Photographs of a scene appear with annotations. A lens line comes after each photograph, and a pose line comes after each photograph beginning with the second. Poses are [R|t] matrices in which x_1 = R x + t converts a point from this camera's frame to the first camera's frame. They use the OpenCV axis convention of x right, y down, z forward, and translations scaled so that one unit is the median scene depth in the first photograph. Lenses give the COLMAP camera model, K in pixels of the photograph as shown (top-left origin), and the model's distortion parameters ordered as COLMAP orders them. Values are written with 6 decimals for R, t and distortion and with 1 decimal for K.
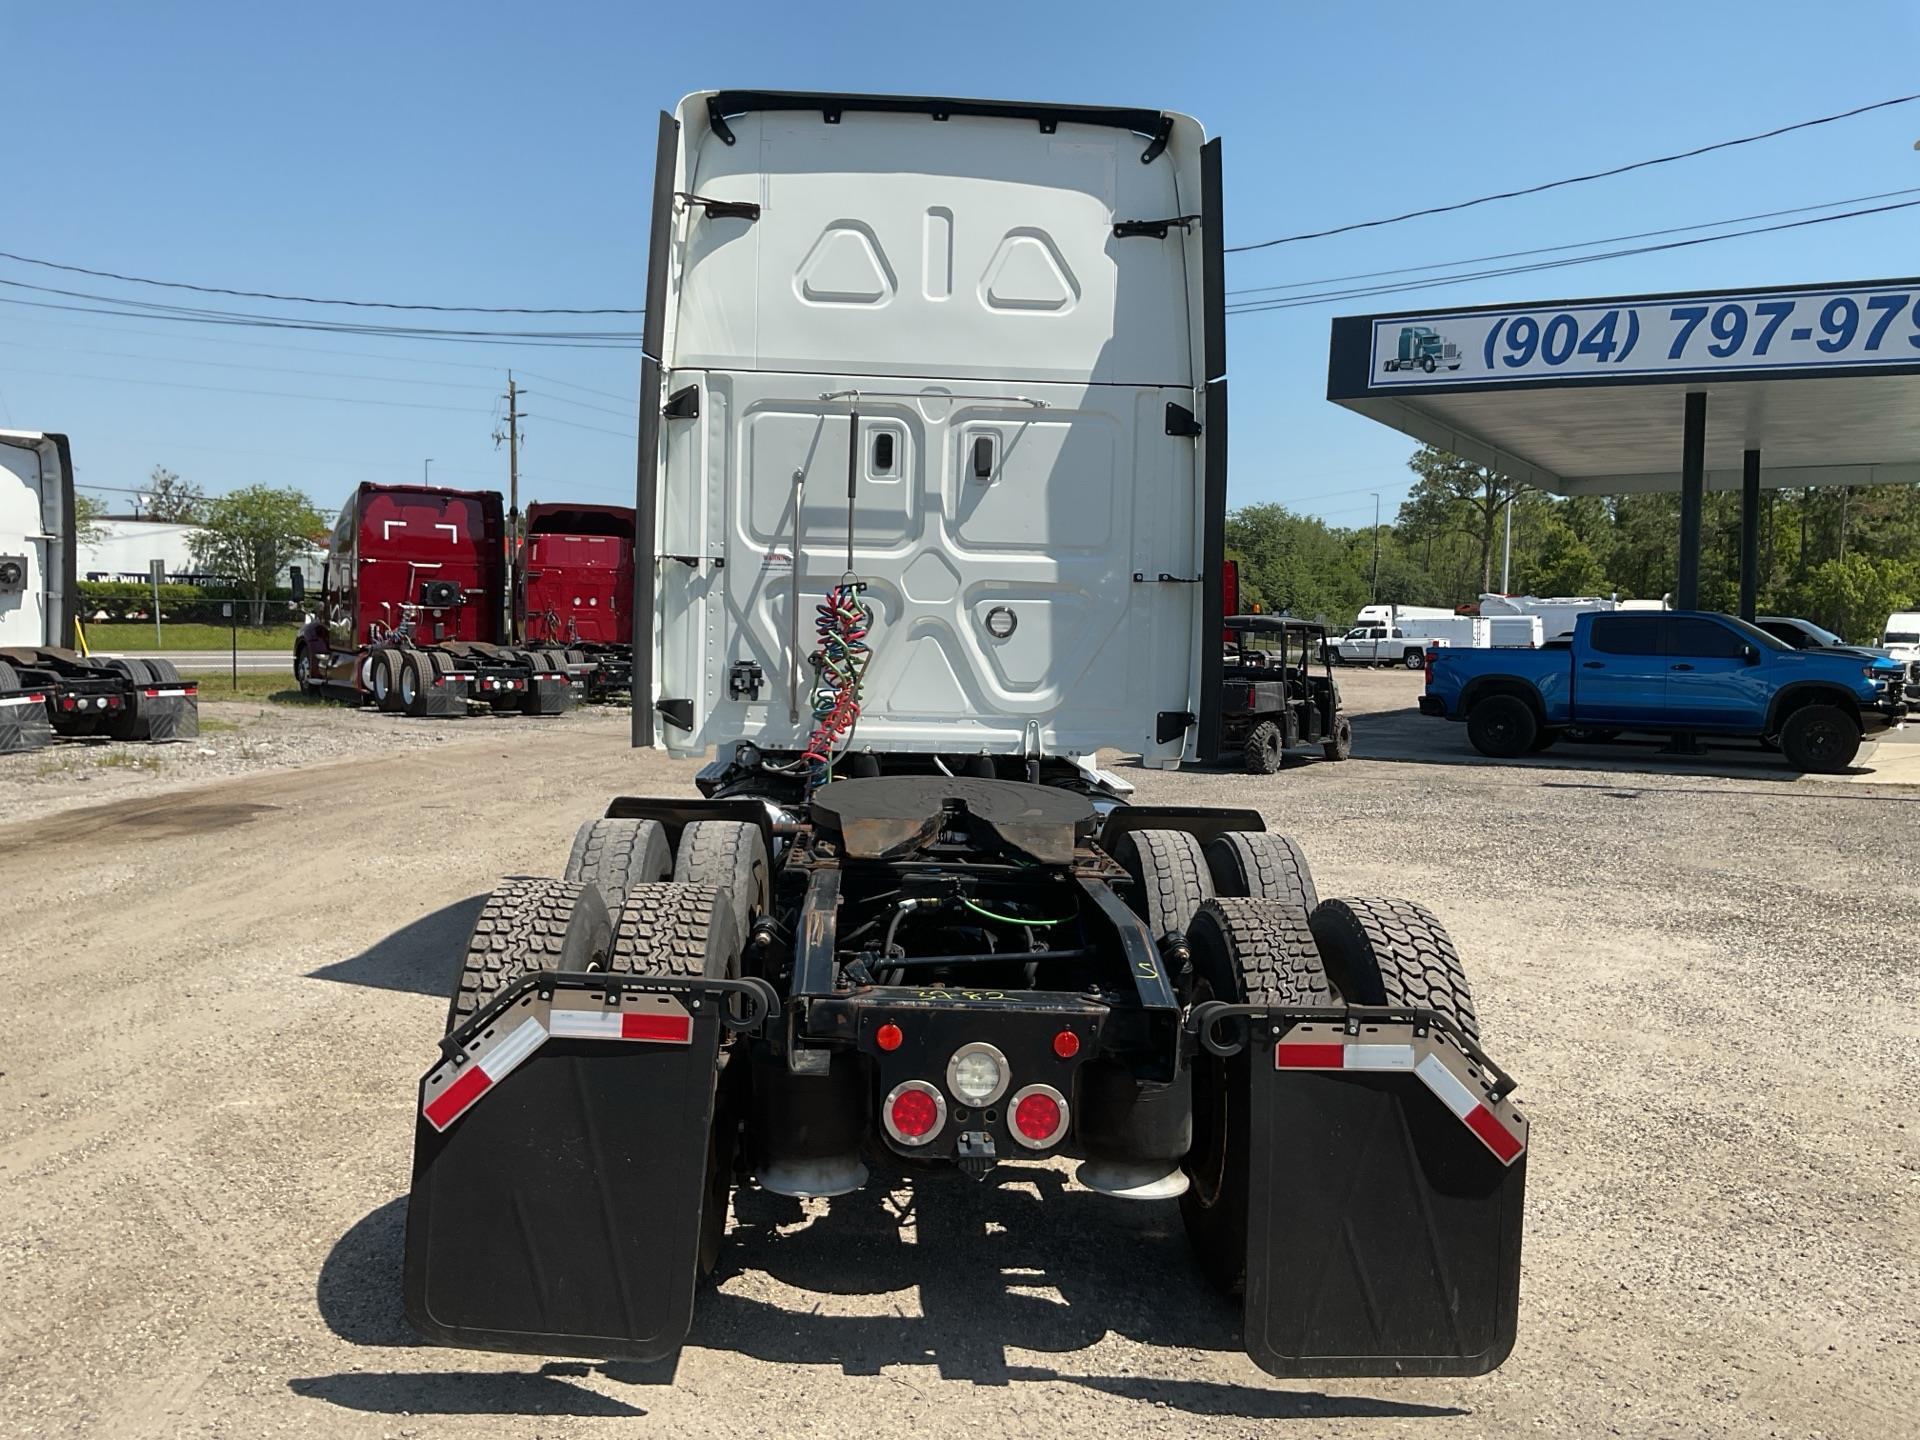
lens RADIAL K [[1568.8, 0, 964.5], [0, 1568.8, 728.1], [0, 0, 1]] dist [0.056848, -0.081044]
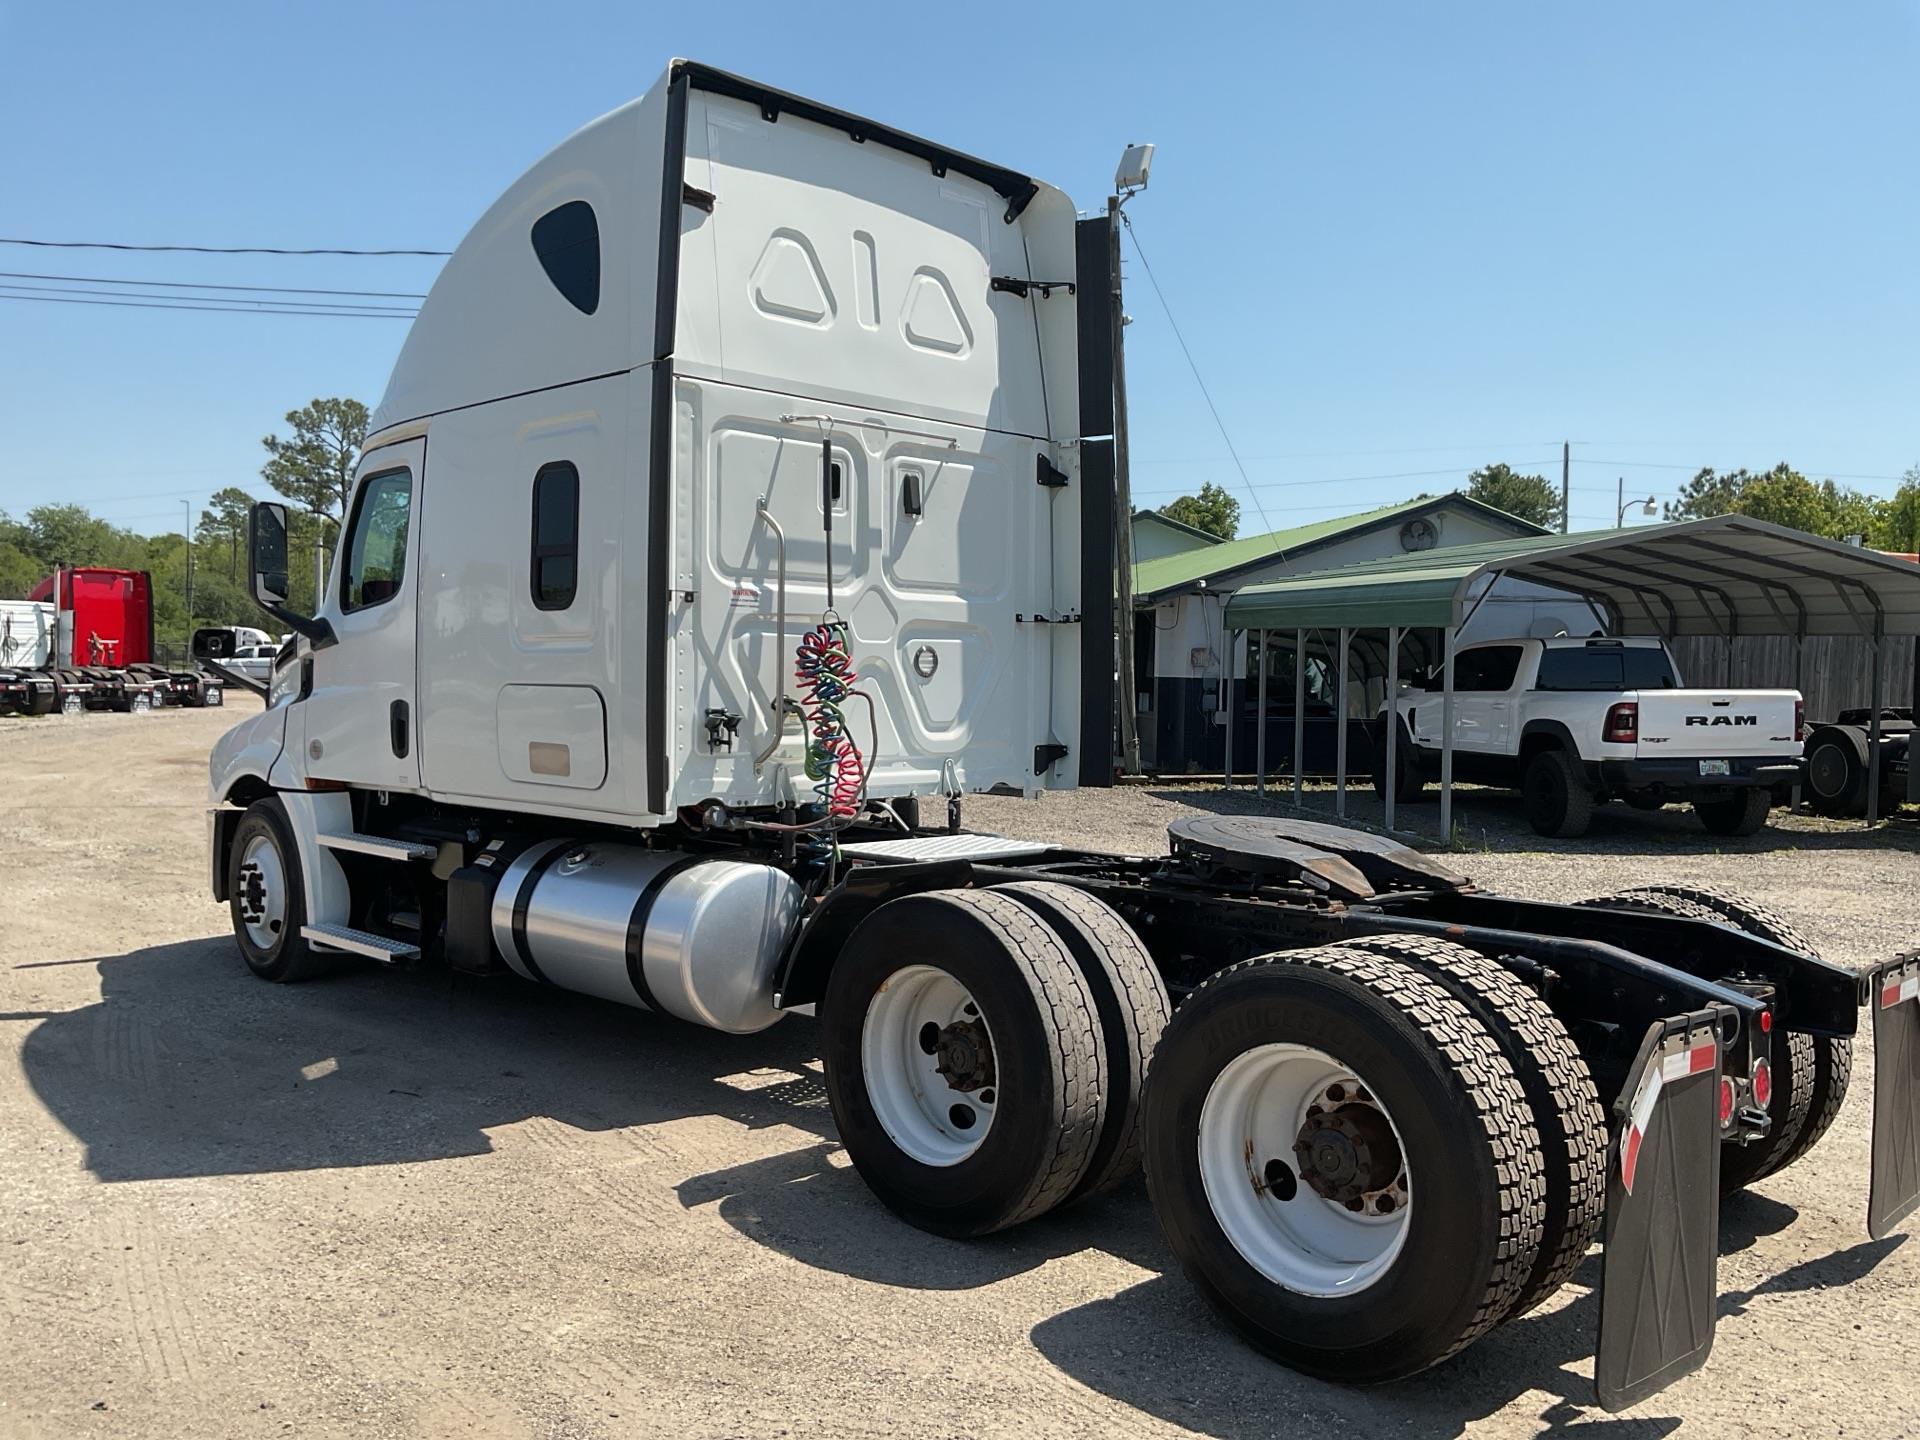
lens RADIAL K [[1568.8, 0, 951.2], [0, 1568.8, 728.5], [0, 0, 1]] dist [0.056848, -0.081044]
pose [[0.750994, -0.037838, 0.659224, -0.623063], [0.044424, 0.998990, 0.006732, -0.031669], [-0.658813, 0.024230, 0.751916, 0.248347]]
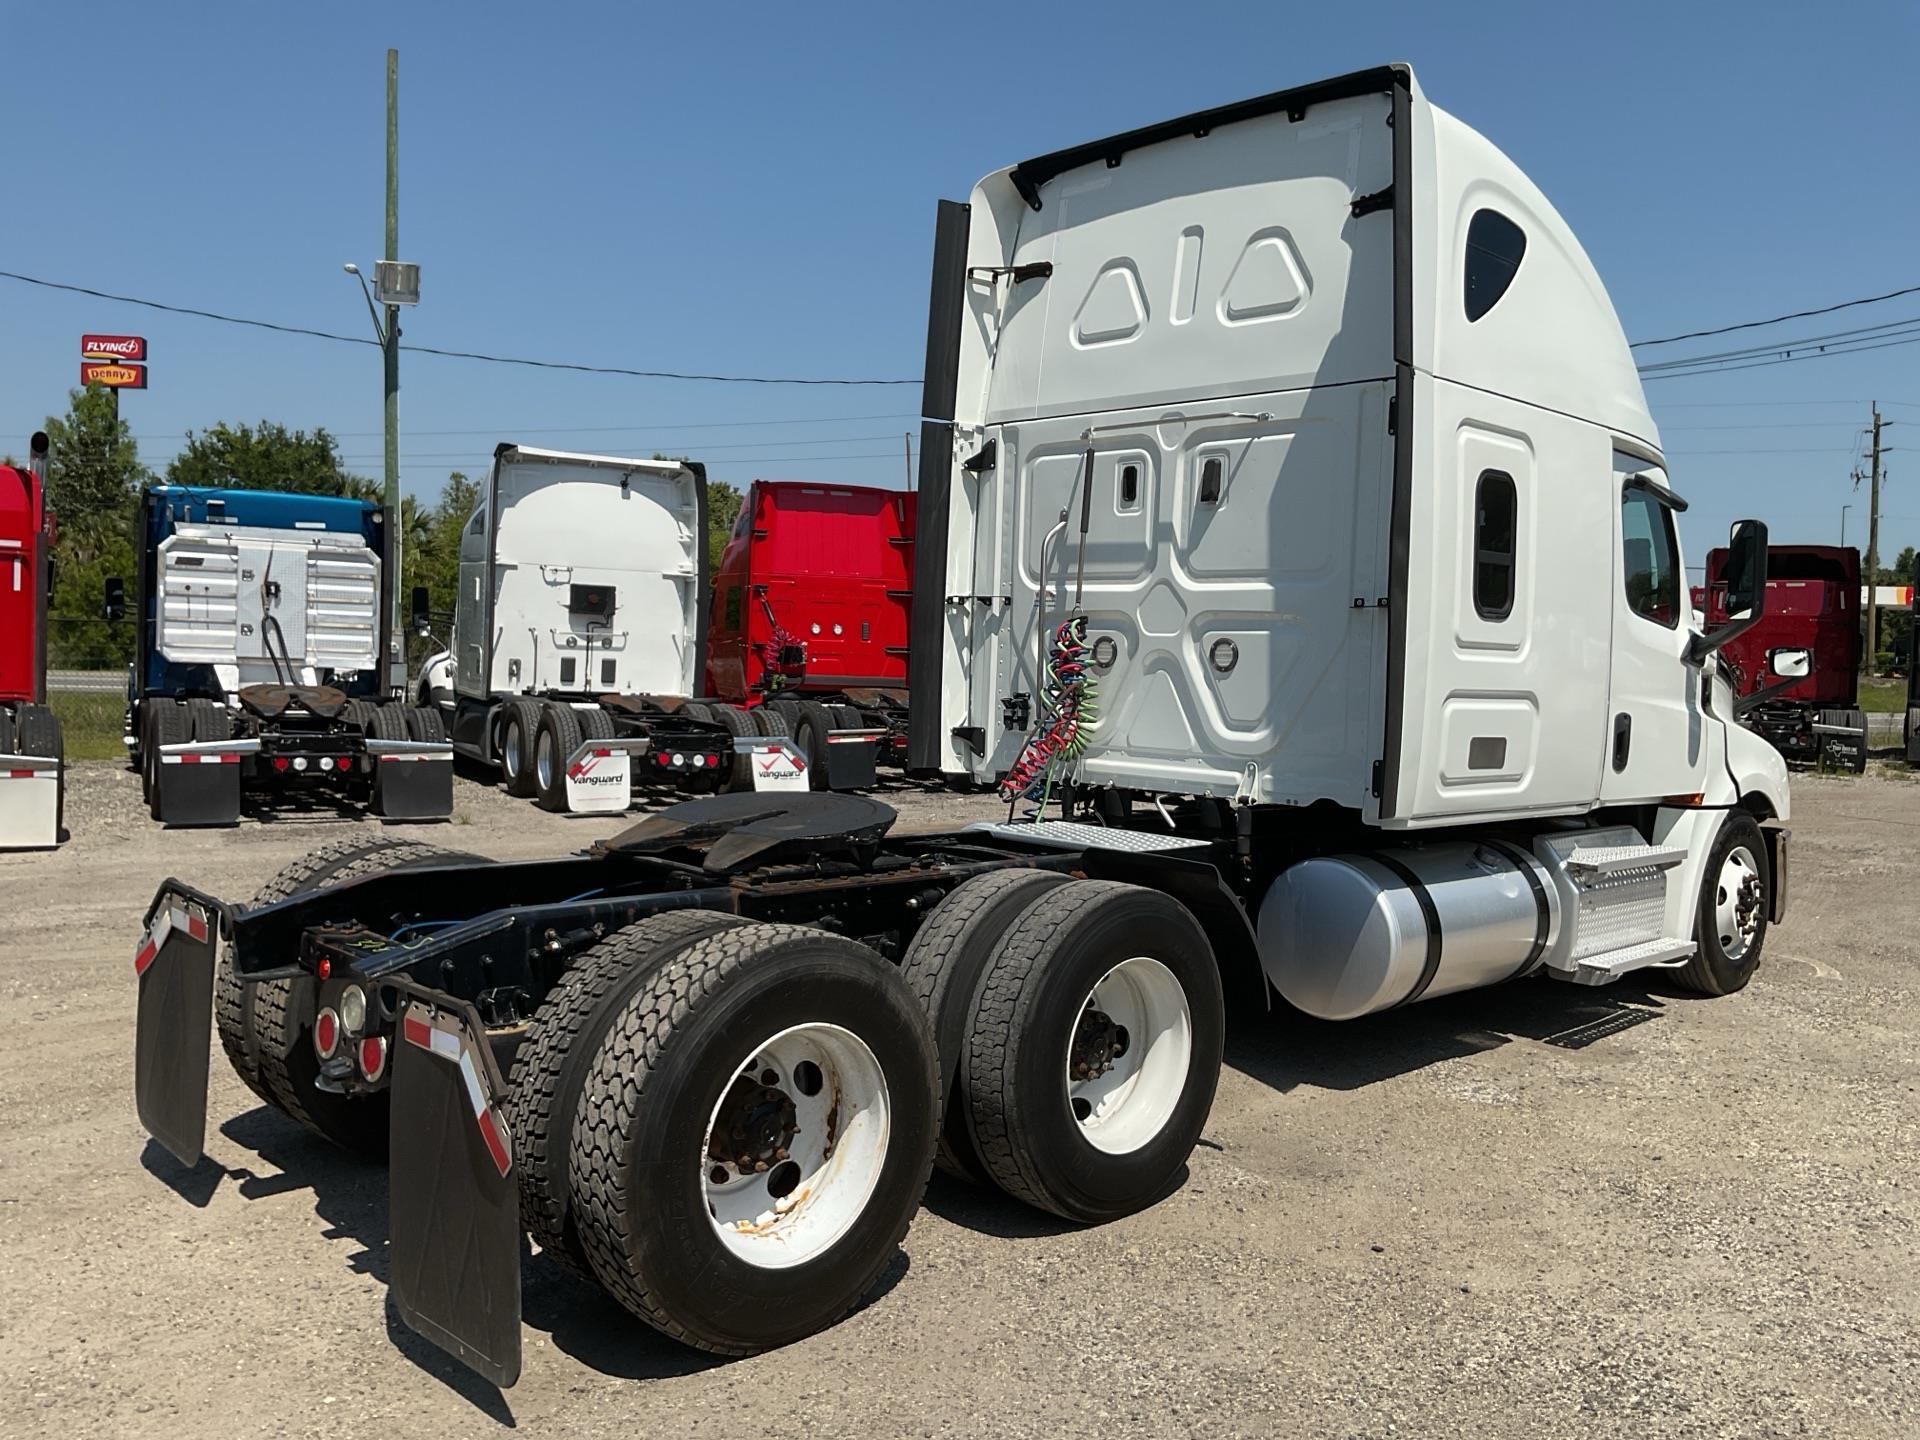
lens RADIAL K [[1568.8, 0, 955.7], [0, 1568.8, 732.7], [0, 0, 1]] dist [0.056848, -0.081044]
pose [[0.668673, 0.031268, -0.742898, 0.615691], [-0.056785, 0.998345, -0.009092, -0.004003], [0.741385, 0.048265, 0.669342, 0.261523]]
